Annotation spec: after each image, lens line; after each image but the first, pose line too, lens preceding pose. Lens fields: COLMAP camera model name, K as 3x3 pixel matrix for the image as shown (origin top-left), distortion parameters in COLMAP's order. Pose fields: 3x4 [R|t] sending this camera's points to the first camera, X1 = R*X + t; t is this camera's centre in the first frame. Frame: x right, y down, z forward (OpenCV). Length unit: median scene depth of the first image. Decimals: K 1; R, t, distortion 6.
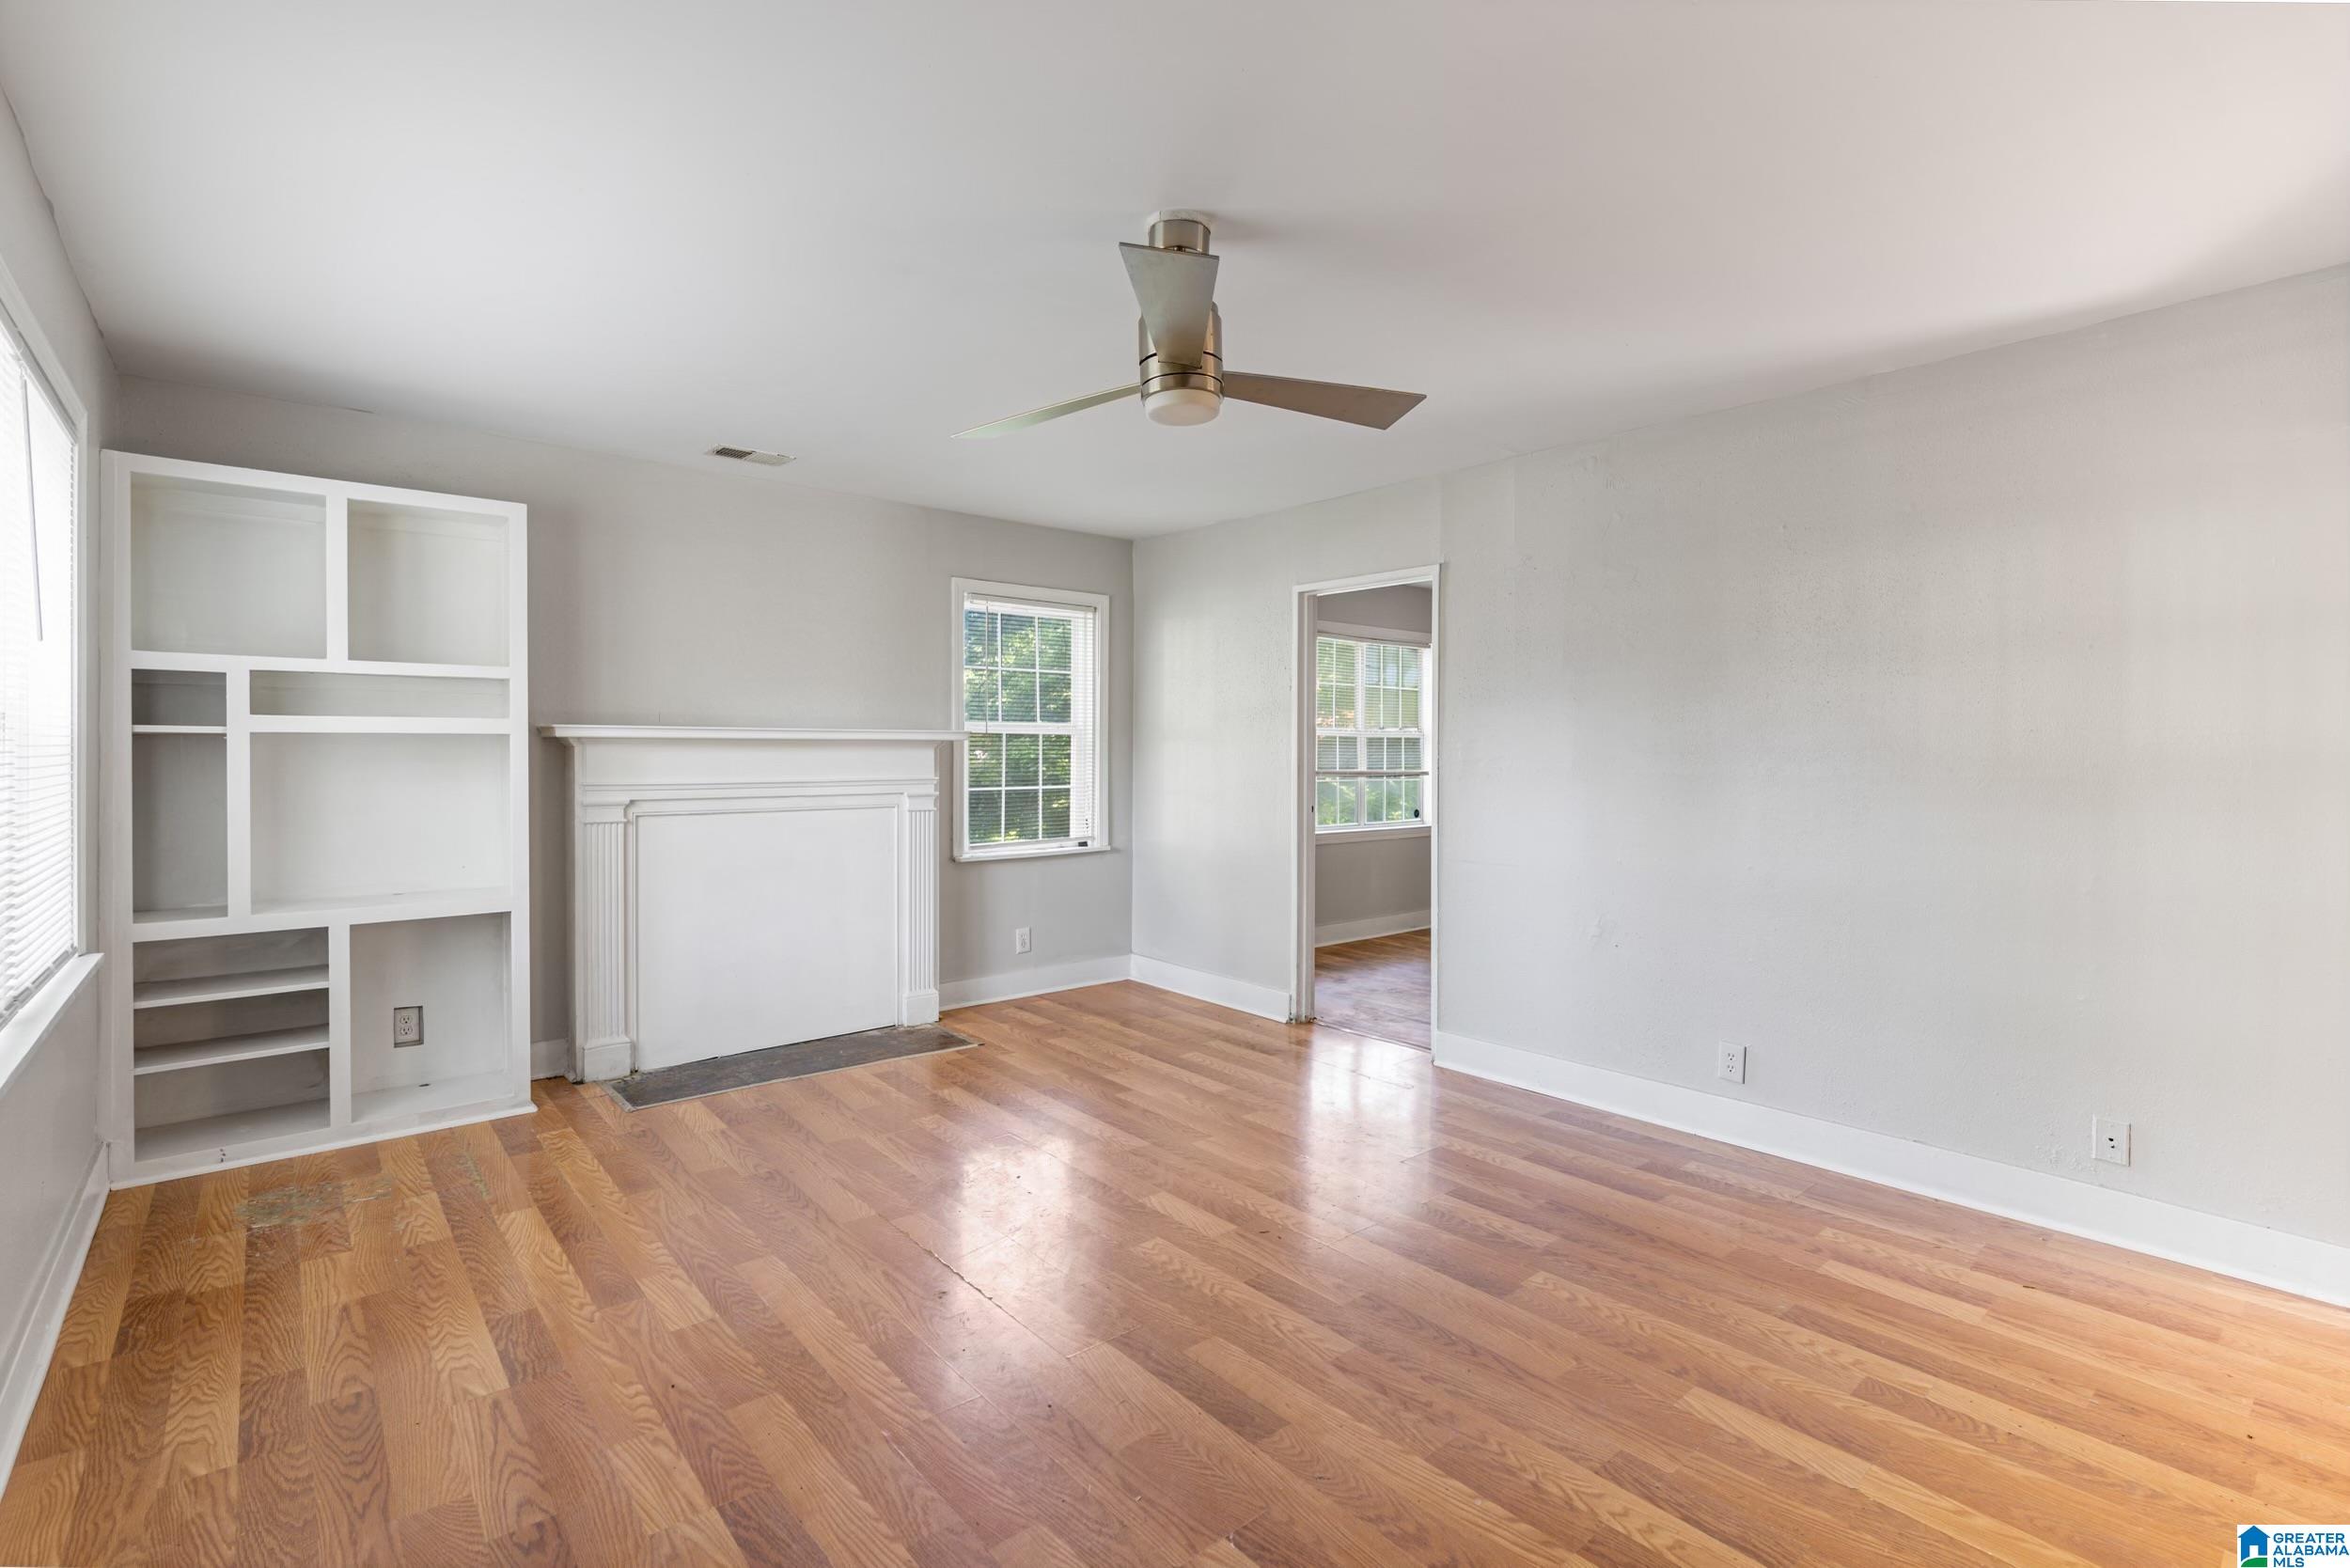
lens RADIAL K [[1085.2, 0, 1172.7], [0, 1085.2, 768.1], [0, 0, 1]] dist [-0.024915, -0.002991]
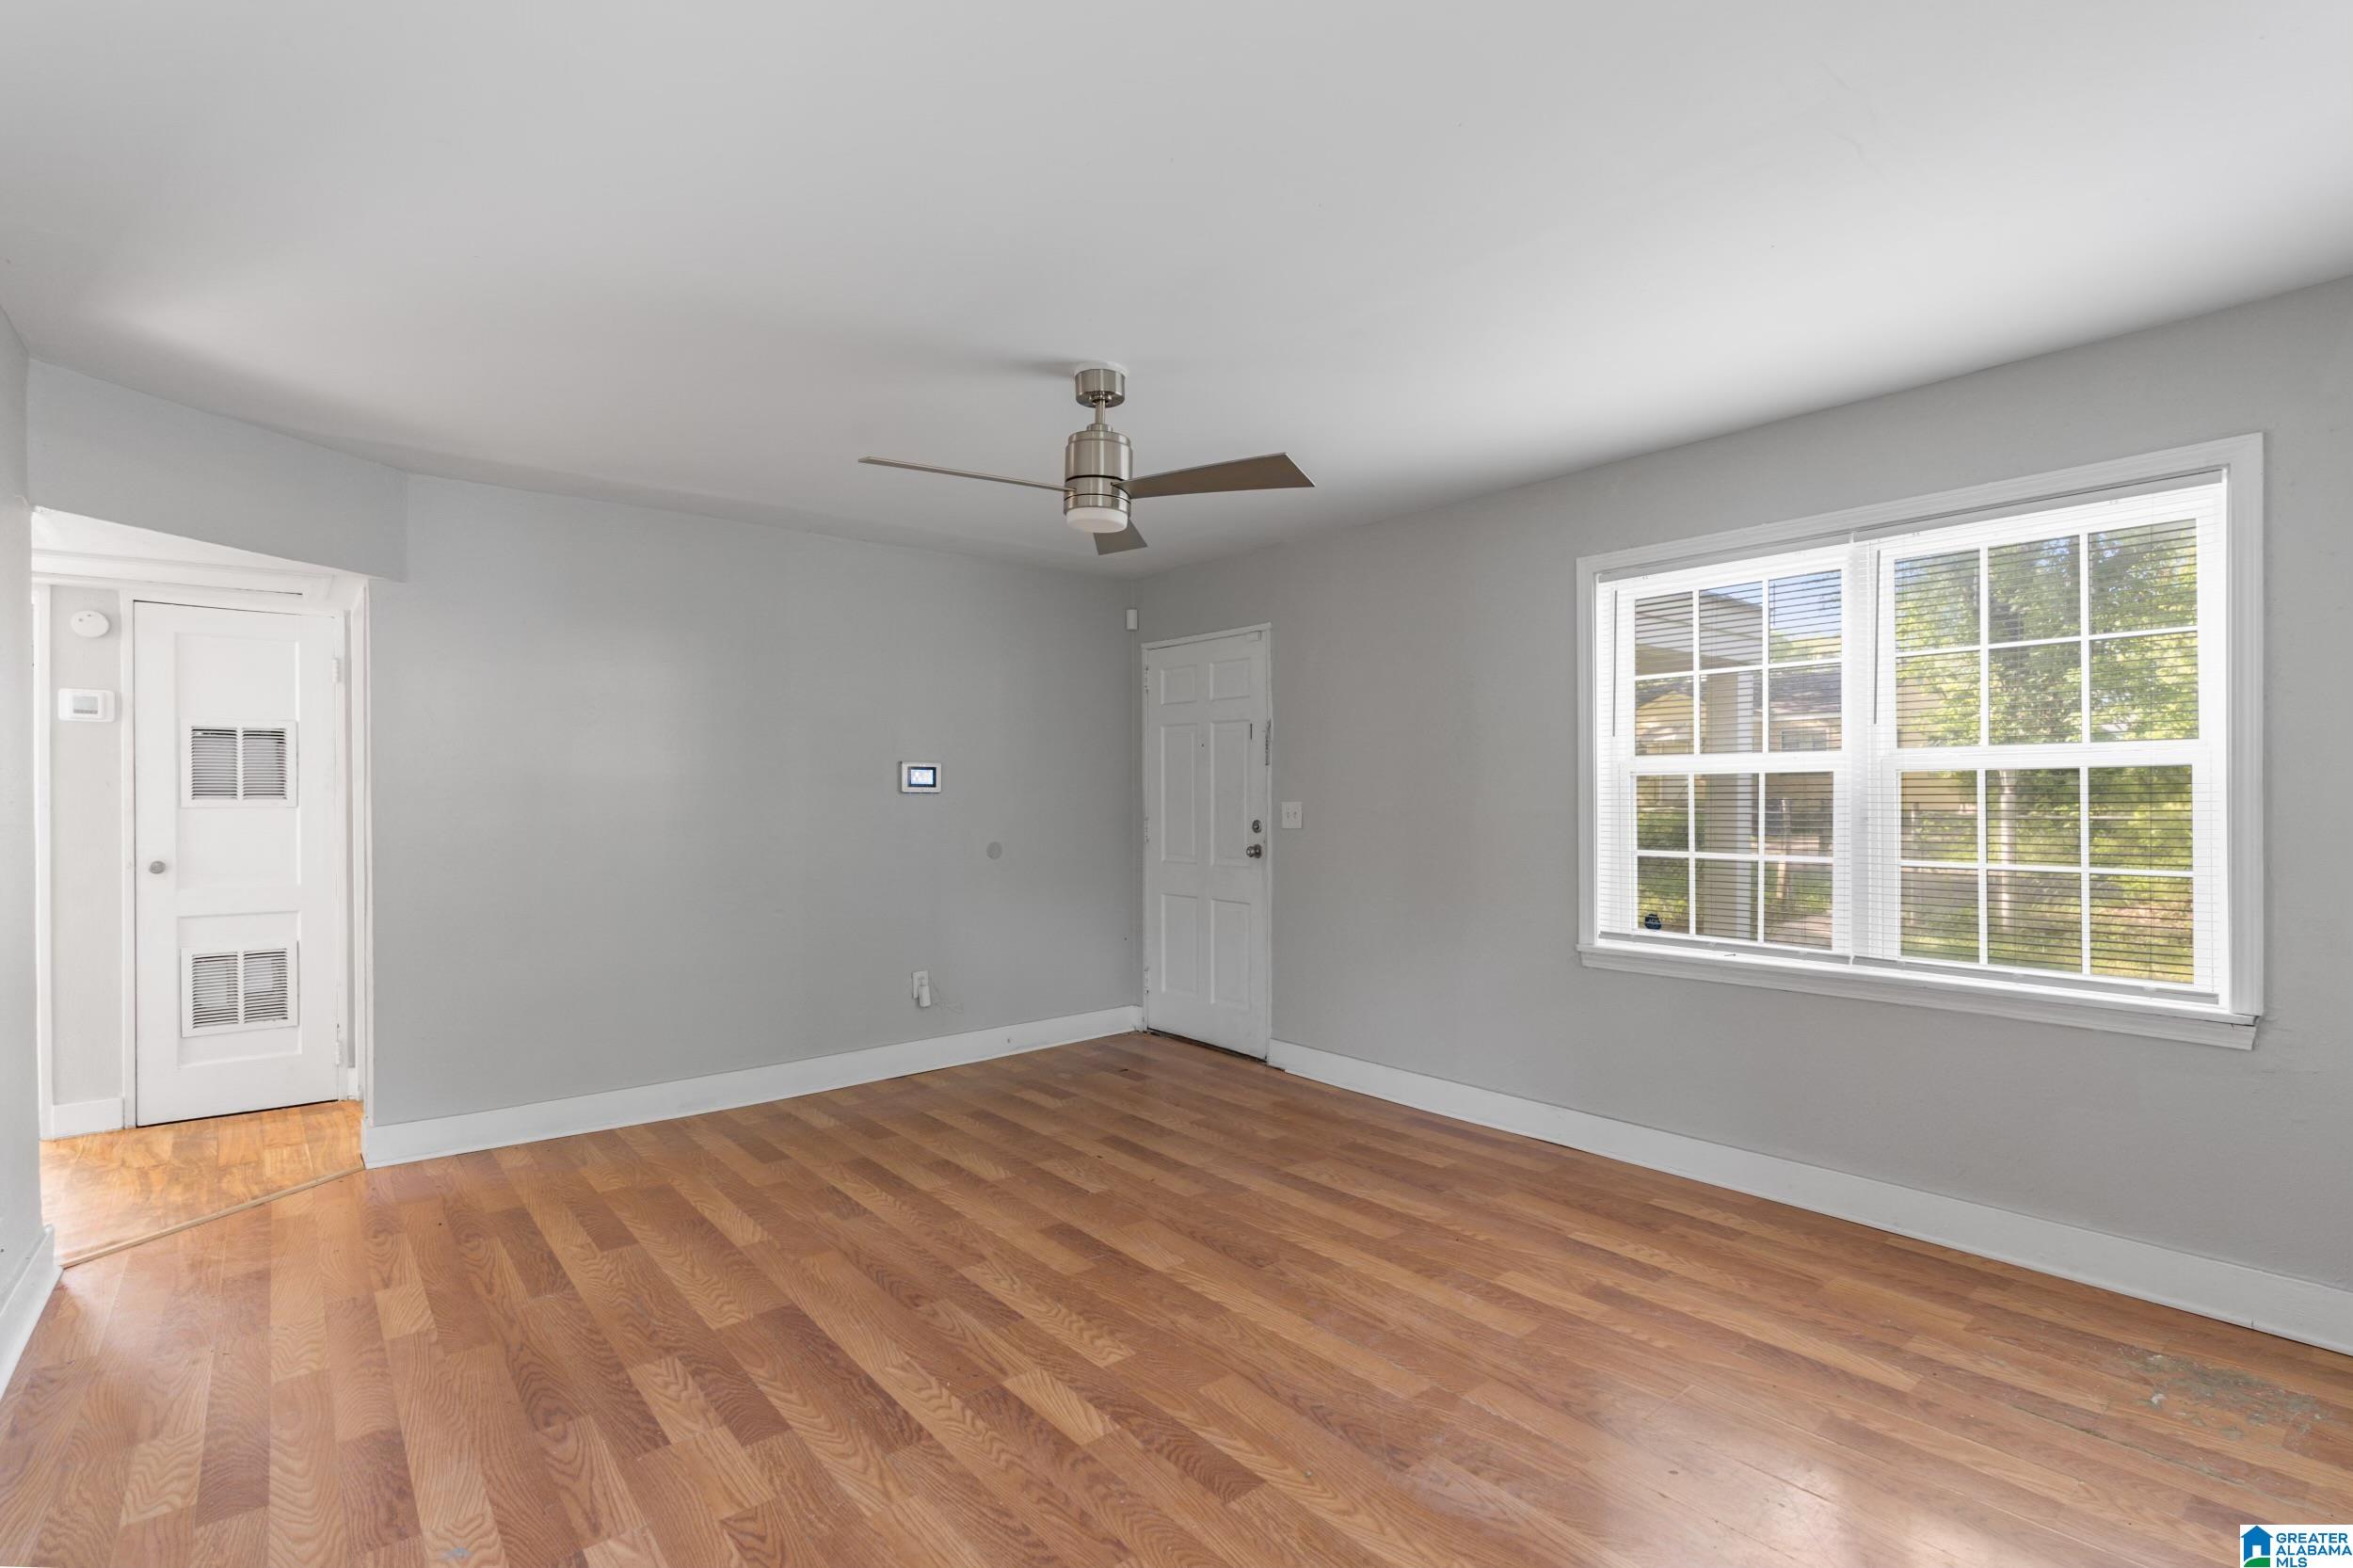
lens RADIAL K [[1086.6, 0, 1180.8], [0, 1086.6, 797.8], [0, 0, 1]] dist [-0.024915, -0.002991]
pose [[-0.999829, -0.003337, 0.018201, -0.101920], [-0.003027, 0.999851, 0.017006, -0.033360], [-0.018255, 0.016948, -0.999690, 2.088275]]
